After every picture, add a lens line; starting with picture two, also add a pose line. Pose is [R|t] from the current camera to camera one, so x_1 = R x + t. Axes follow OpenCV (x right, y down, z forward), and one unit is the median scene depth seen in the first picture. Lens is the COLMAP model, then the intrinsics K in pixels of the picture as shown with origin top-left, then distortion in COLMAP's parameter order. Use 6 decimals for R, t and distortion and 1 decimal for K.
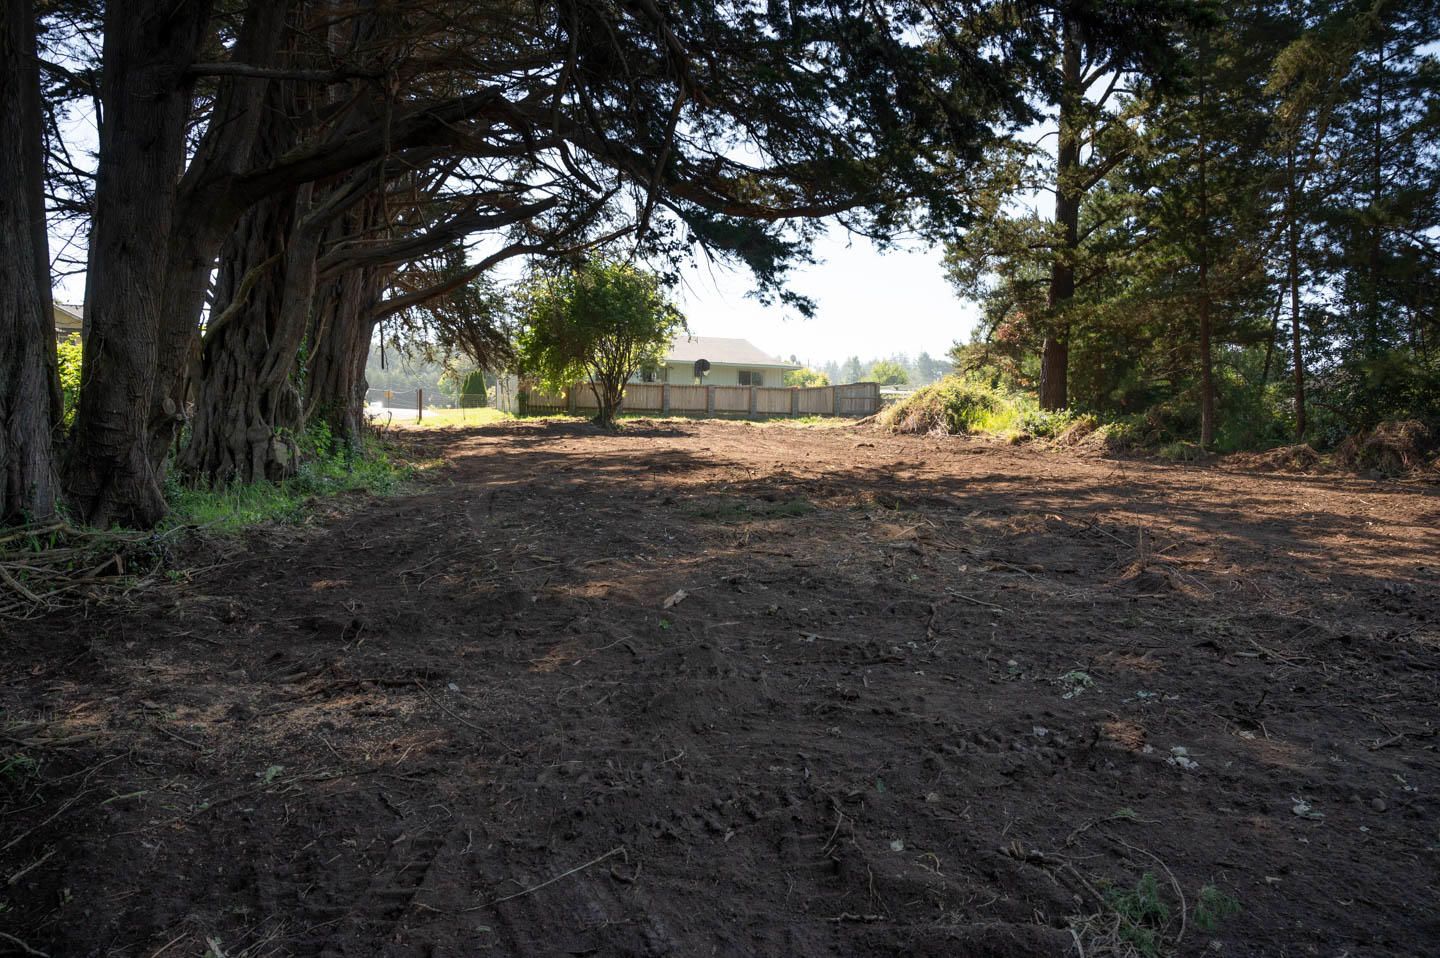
lens RADIAL K [[961.4, 0, 716.1], [0, 961.4, 479.9], [0, 0, 1]] dist [-0.006573, 0.001320]
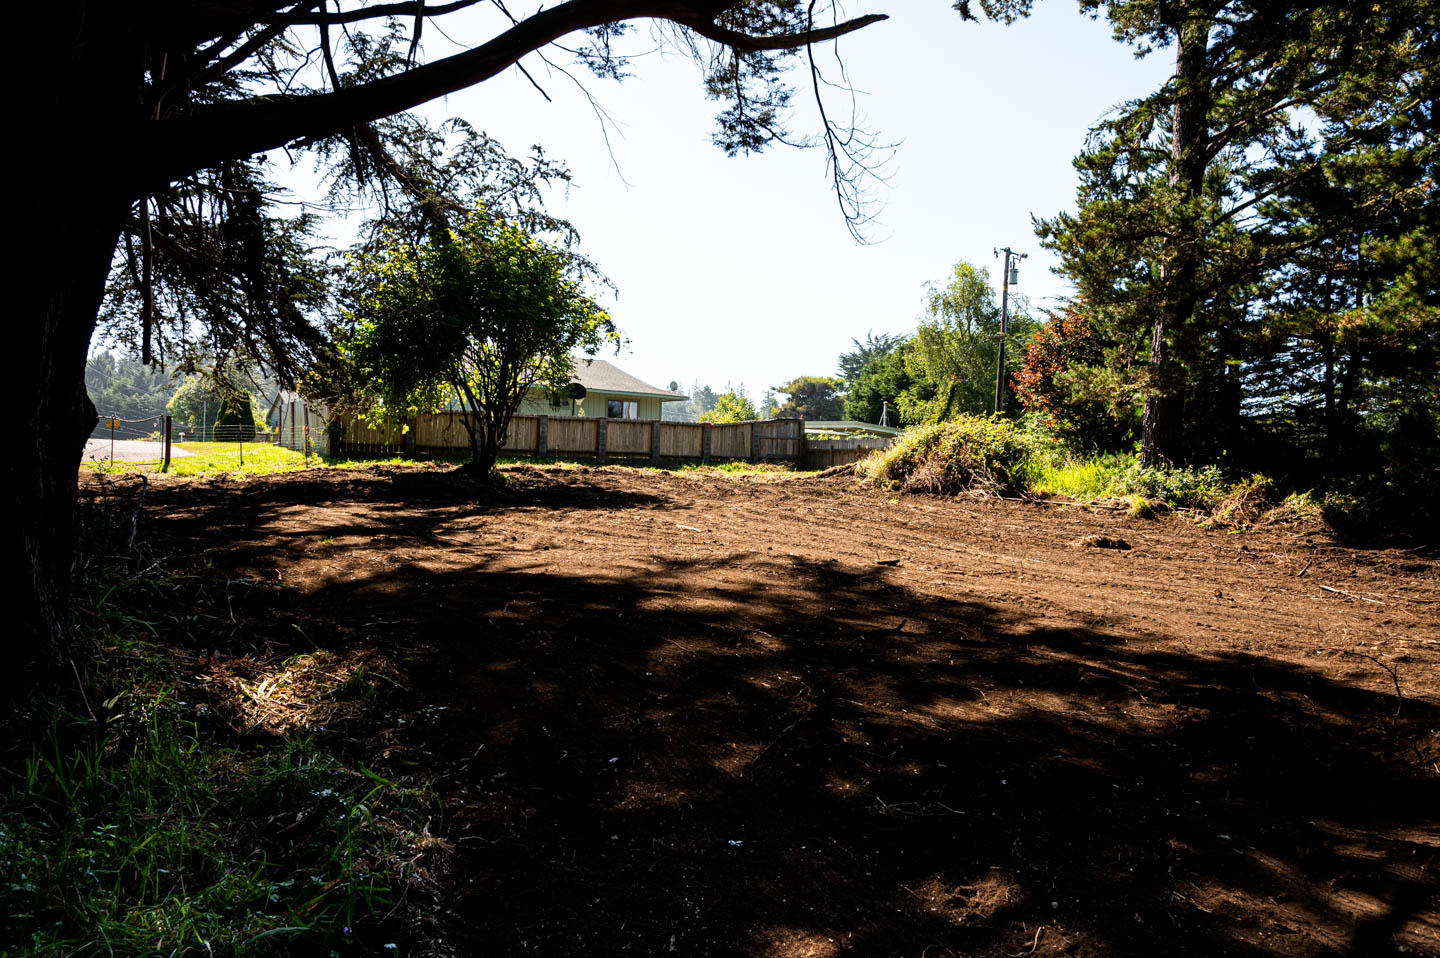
lens RADIAL K [[961.4, 0, 716.1], [0, 961.4, 479.9], [0, 0, 1]] dist [-0.006573, 0.001320]
pose [[0.970799, 0.005583, 0.239829, -0.255536], [0.002271, 0.999470, -0.032462, -0.072424], [-0.239883, 0.032059, 0.970272, 0.703486]]
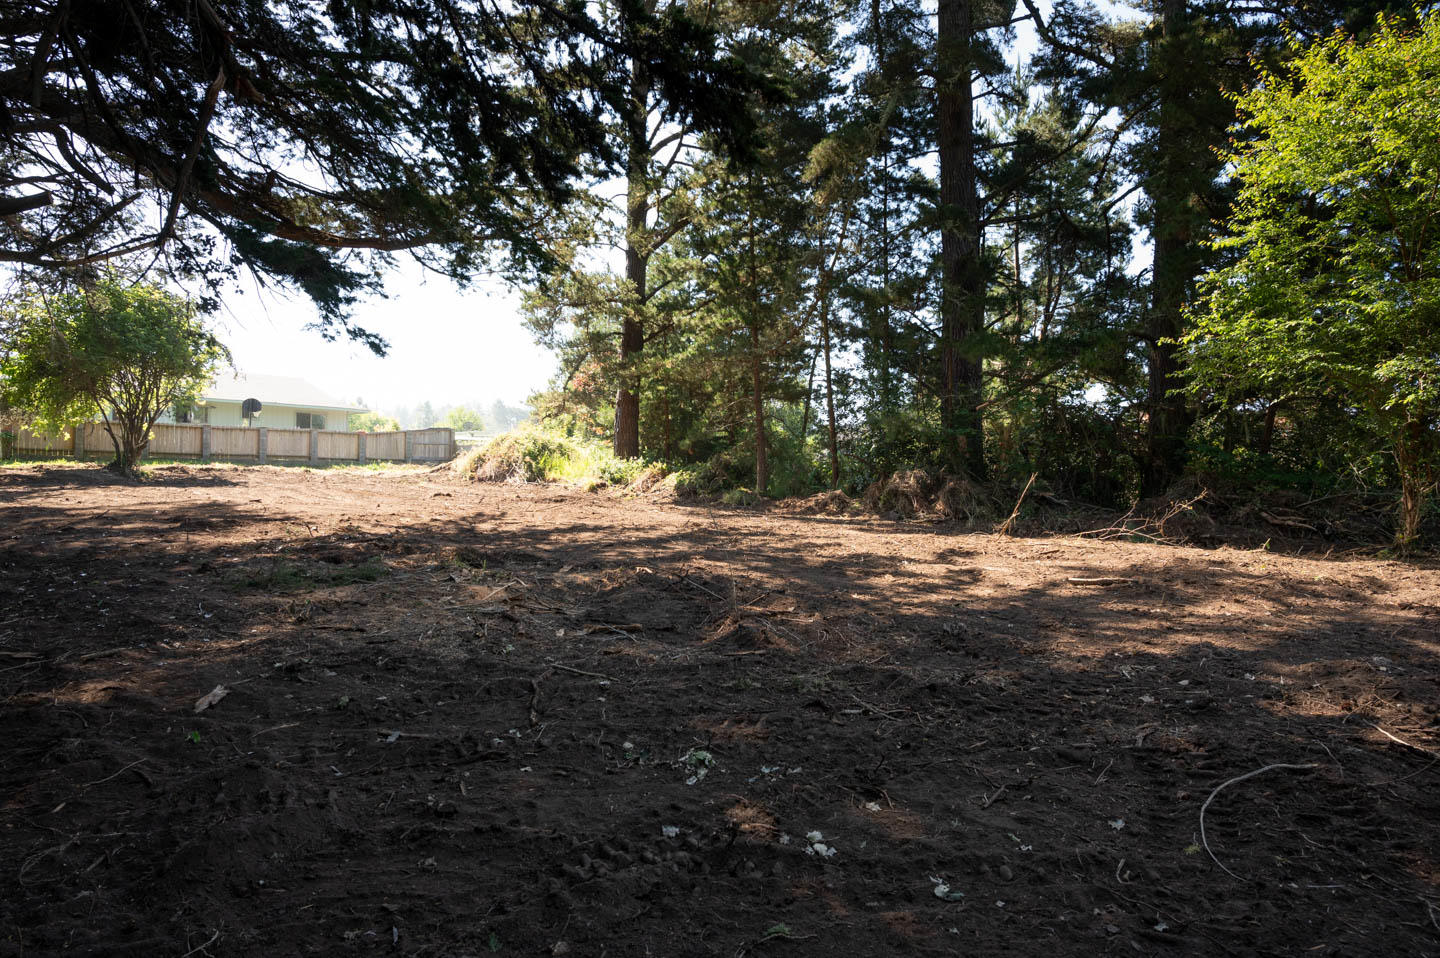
lens RADIAL K [[961.4, 0, 716.1], [0, 961.4, 479.9], [0, 0, 1]] dist [-0.006573, 0.001320]
pose [[0.906623, -0.002990, 0.421931, 0.000648], [0.023150, 0.998821, -0.042665, -0.005201], [-0.421306, 0.048449, 0.905623, 0.036157]]
